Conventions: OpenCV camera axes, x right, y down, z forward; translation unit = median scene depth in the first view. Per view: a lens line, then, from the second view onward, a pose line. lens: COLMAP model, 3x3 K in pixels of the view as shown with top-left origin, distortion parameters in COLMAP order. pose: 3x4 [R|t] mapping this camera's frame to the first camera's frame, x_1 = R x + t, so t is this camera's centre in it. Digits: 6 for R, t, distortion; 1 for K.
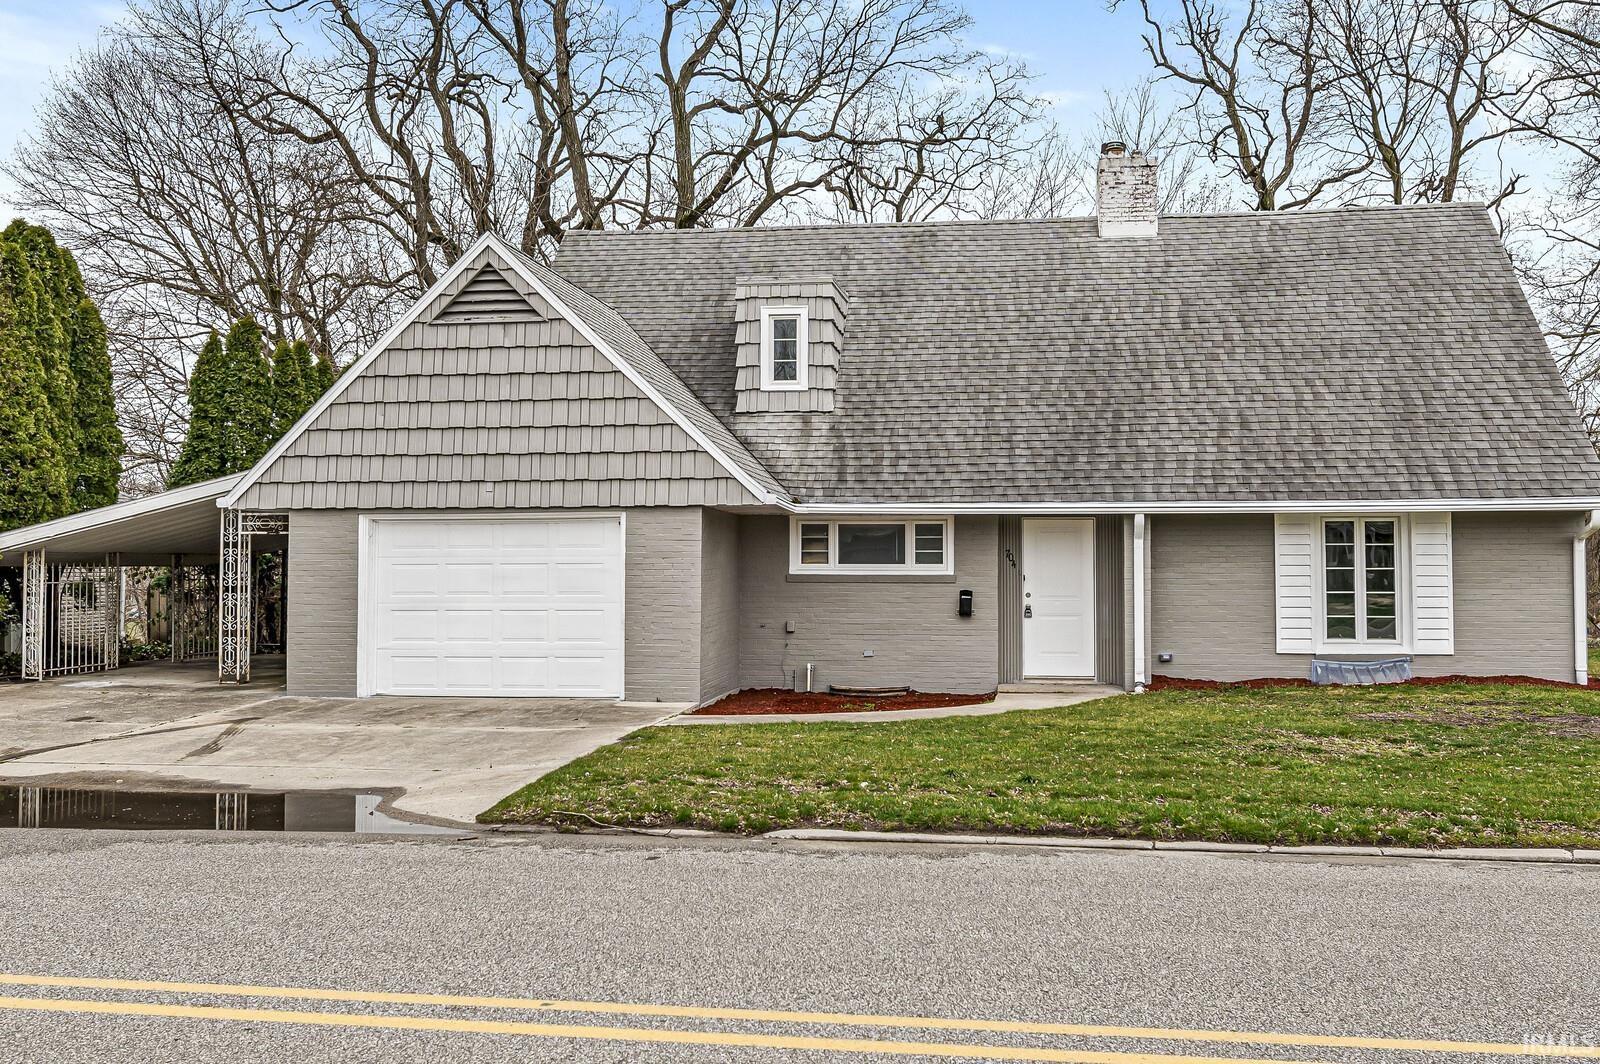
lens RADIAL K [[1476.4, 0, 800.0], [0, 1476.4, 532.0], [0, 0, 1]] dist [0.001709, -0.002693]
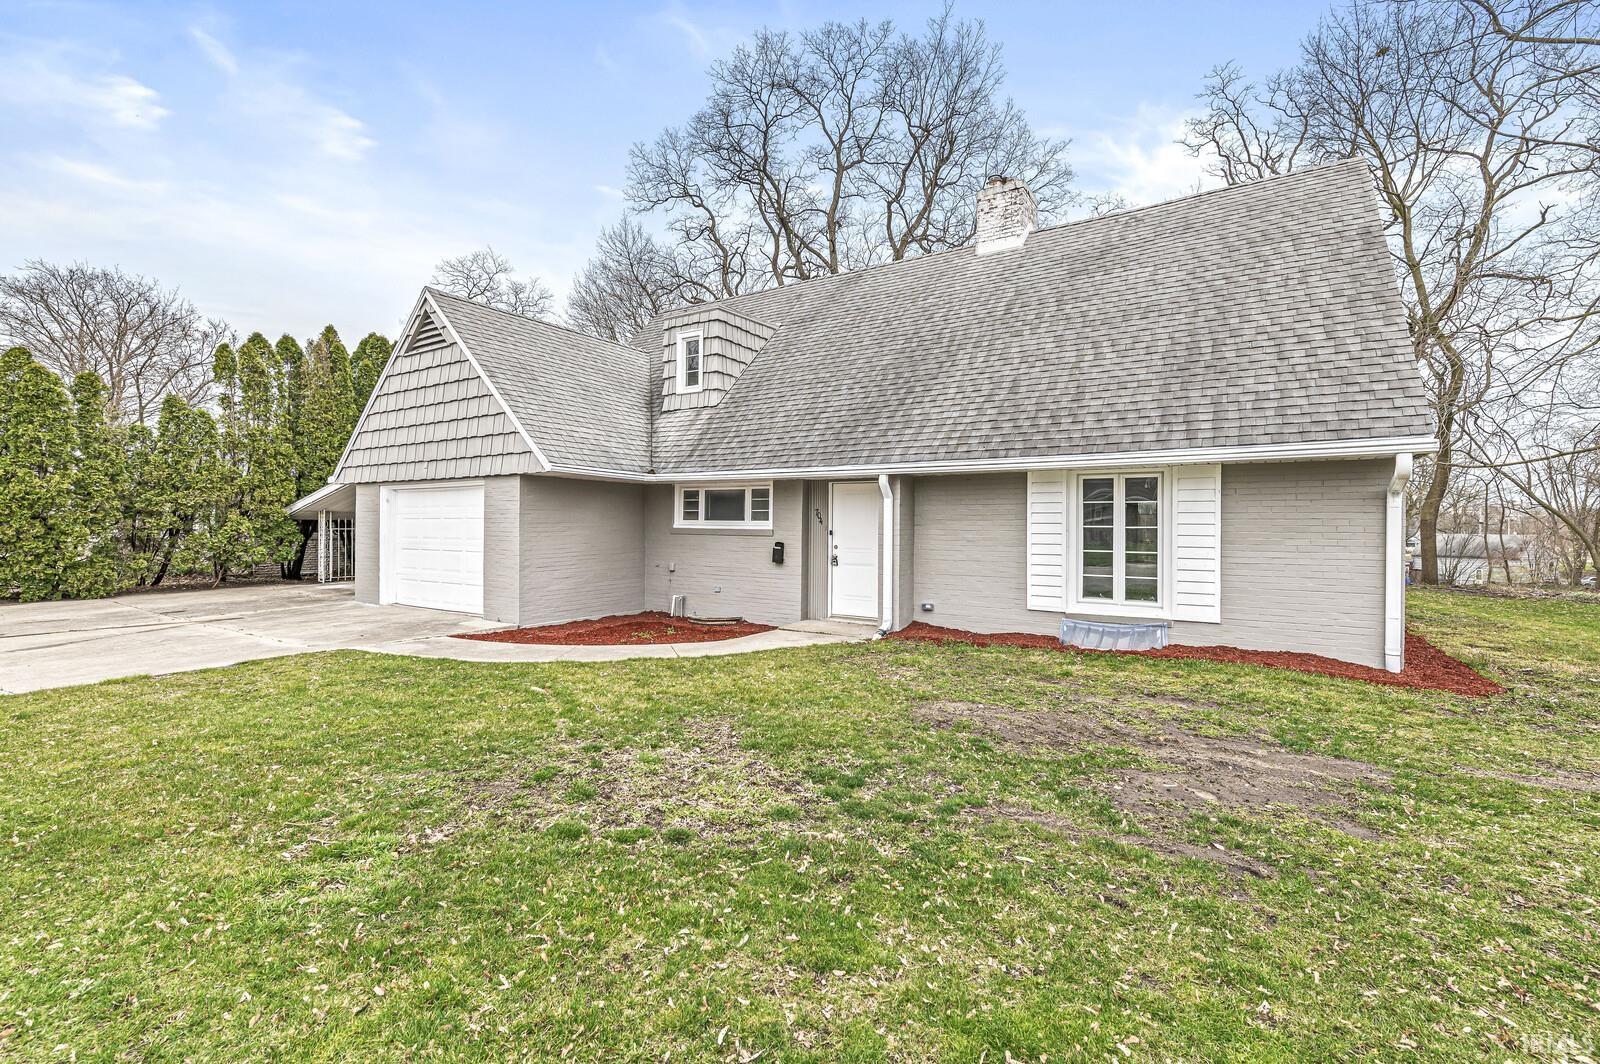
lens RADIAL K [[688.9, 0, 798.9], [0, 688.9, 528.6], [0, 0, 1]] dist [0.000060, 0.000531]
pose [[0.907529, 0.009612, -0.419880, 0.384039], [0.001595, 0.999652, 0.026333, 0.013823], [0.419987, -0.024568, 0.907198, 0.511123]]
